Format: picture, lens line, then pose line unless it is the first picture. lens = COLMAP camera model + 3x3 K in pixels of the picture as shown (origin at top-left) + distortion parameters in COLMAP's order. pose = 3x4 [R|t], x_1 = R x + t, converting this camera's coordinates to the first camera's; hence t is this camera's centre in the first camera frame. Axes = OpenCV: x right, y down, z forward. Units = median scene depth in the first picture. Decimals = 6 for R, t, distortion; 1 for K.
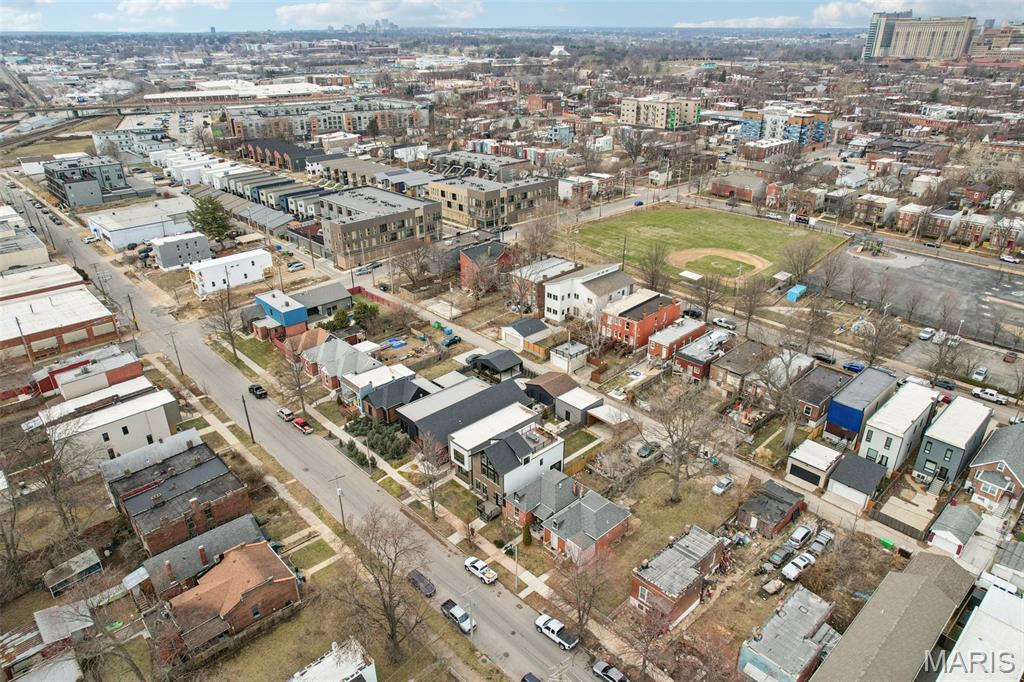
lens RADIAL K [[669.7, 0, 512.0], [0, 669.7, 341.0], [0, 0, 1]] dist [-0.085414, 0.067361]
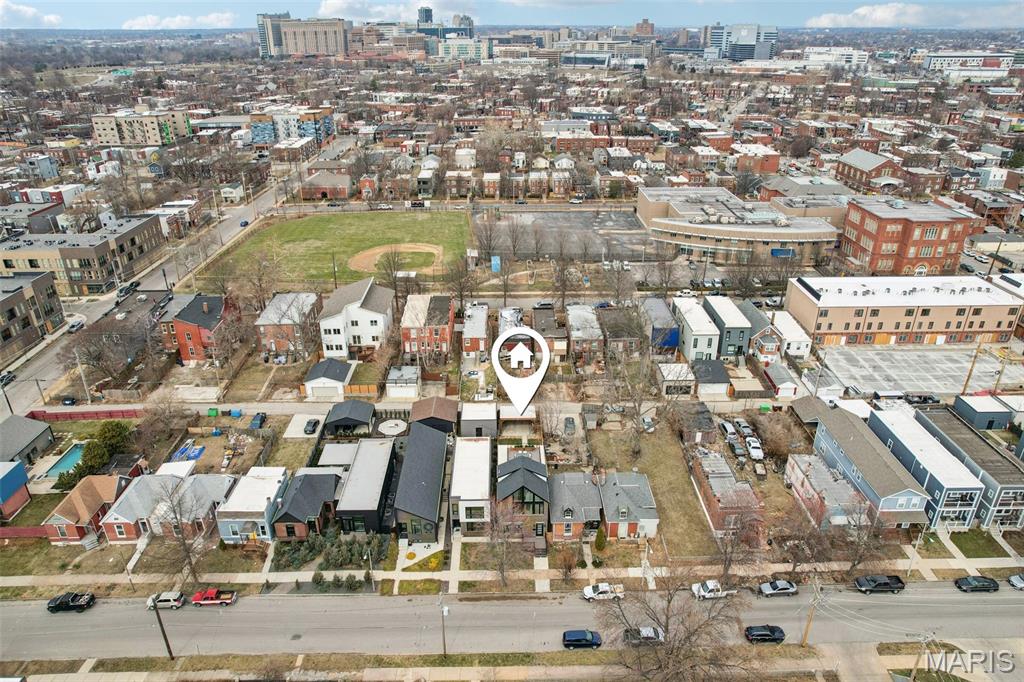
lens RADIAL K [[669.7, 0, 512.0], [0, 669.7, 341.0], [0, 0, 1]] dist [-0.085414, 0.067361]
pose [[0.670950, -0.315371, 0.671094, -0.377210], [0.316548, 0.940254, 0.125379, -0.090193], [-0.670540, 0.128310, 0.730693, 0.194629]]
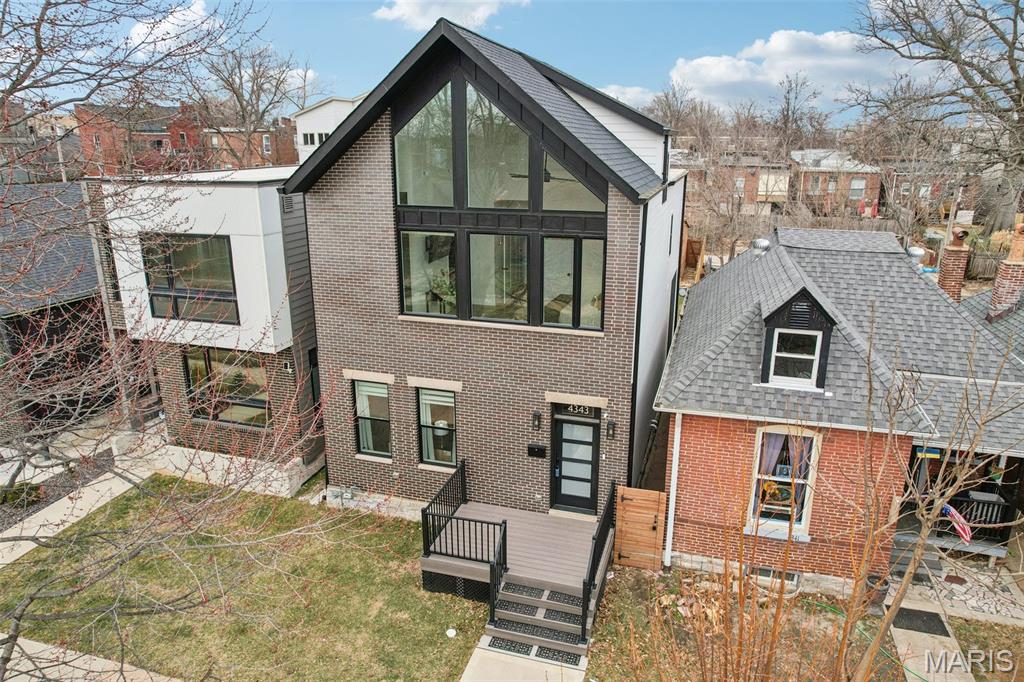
lens RADIAL K [[669.7, 0, 512.0], [0, 669.7, 341.0], [0, 0, 1]] dist [-0.085414, 0.067361]
pose [[0.869044, -0.142904, 0.473646, -0.058744], [0.211067, 0.972969, -0.093711, 0.143325], [-0.447451, 0.181410, 0.875716, 0.561431]]
